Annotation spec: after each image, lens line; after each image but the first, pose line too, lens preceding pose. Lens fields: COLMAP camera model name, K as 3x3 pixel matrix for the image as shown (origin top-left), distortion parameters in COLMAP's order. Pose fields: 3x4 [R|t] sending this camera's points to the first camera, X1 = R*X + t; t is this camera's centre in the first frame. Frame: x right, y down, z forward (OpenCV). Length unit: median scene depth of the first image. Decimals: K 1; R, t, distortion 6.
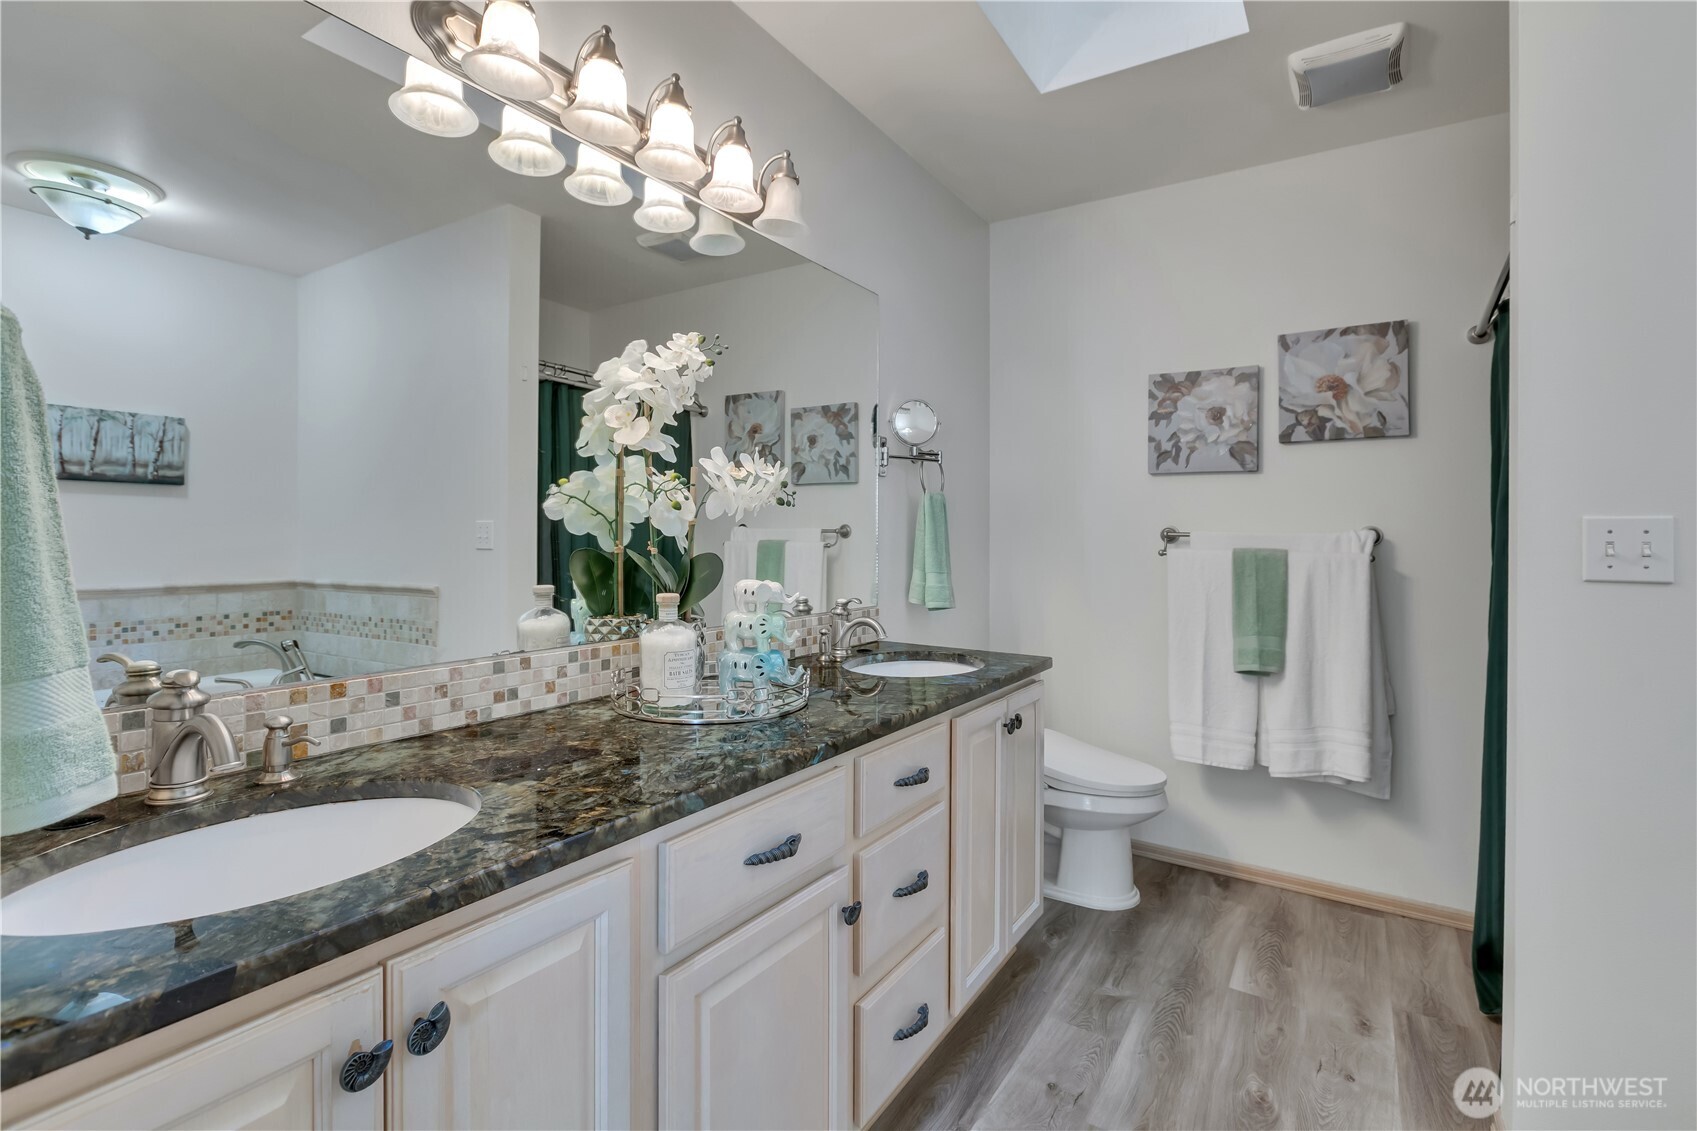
lens RADIAL K [[791.1, 0, 829.1], [0, 791.1, 544.5], [0, 0, 1]] dist [0.002663, -0.000755]
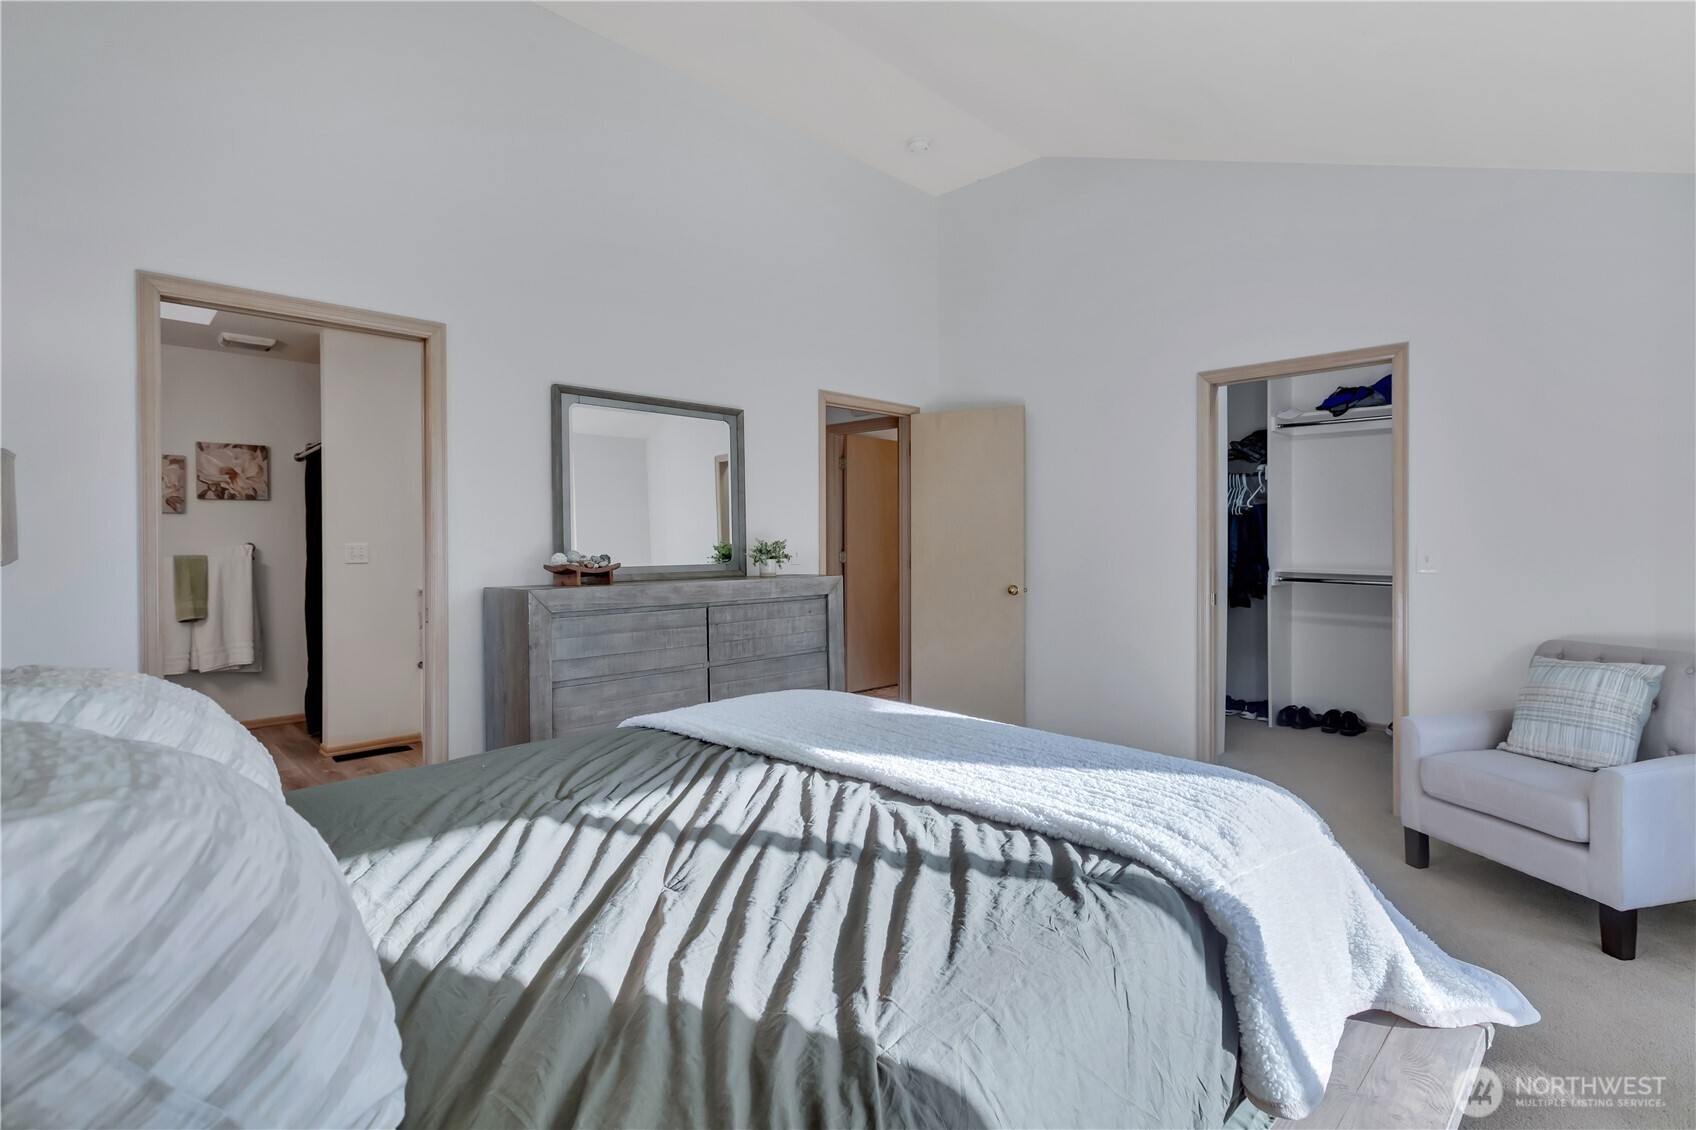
lens RADIAL K [[790.6, 0, 877.0], [0, 790.6, 522.7], [0, 0, 1]] dist [0.002663, -0.000755]
pose [[0.185205, -0.000337, 0.982700, -1.027168], [0.012886, 0.999915, -0.002085, -0.048147], [-0.982615, 0.013049, 0.185193, -0.977888]]
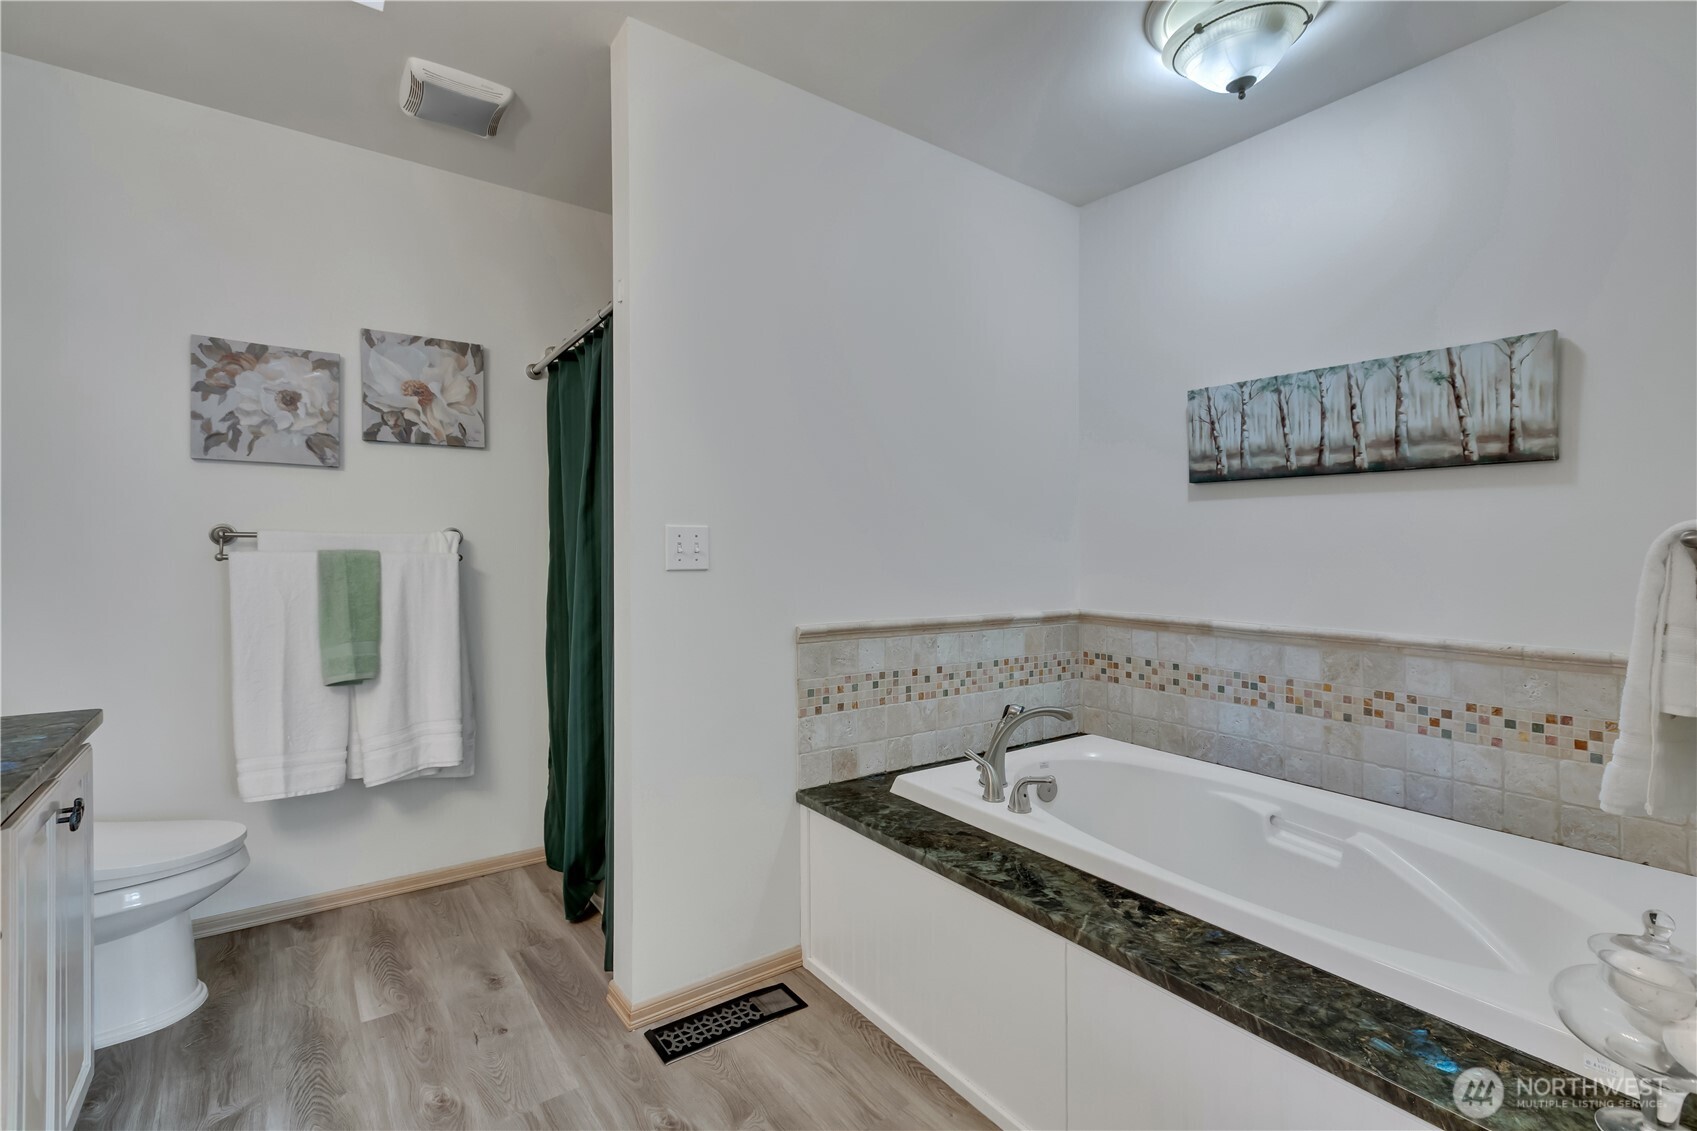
lens RADIAL K [[791.1, 0, 878.5], [0, 791.1, 539.6], [0, 0, 1]] dist [0.002663, -0.000755]
pose [[0.325030, -0.002124, 0.945701, -0.145681], [0.006060, 0.999982, 0.000164, -0.003910], [-0.945684, 0.005677, 0.325037, 0.098875]]
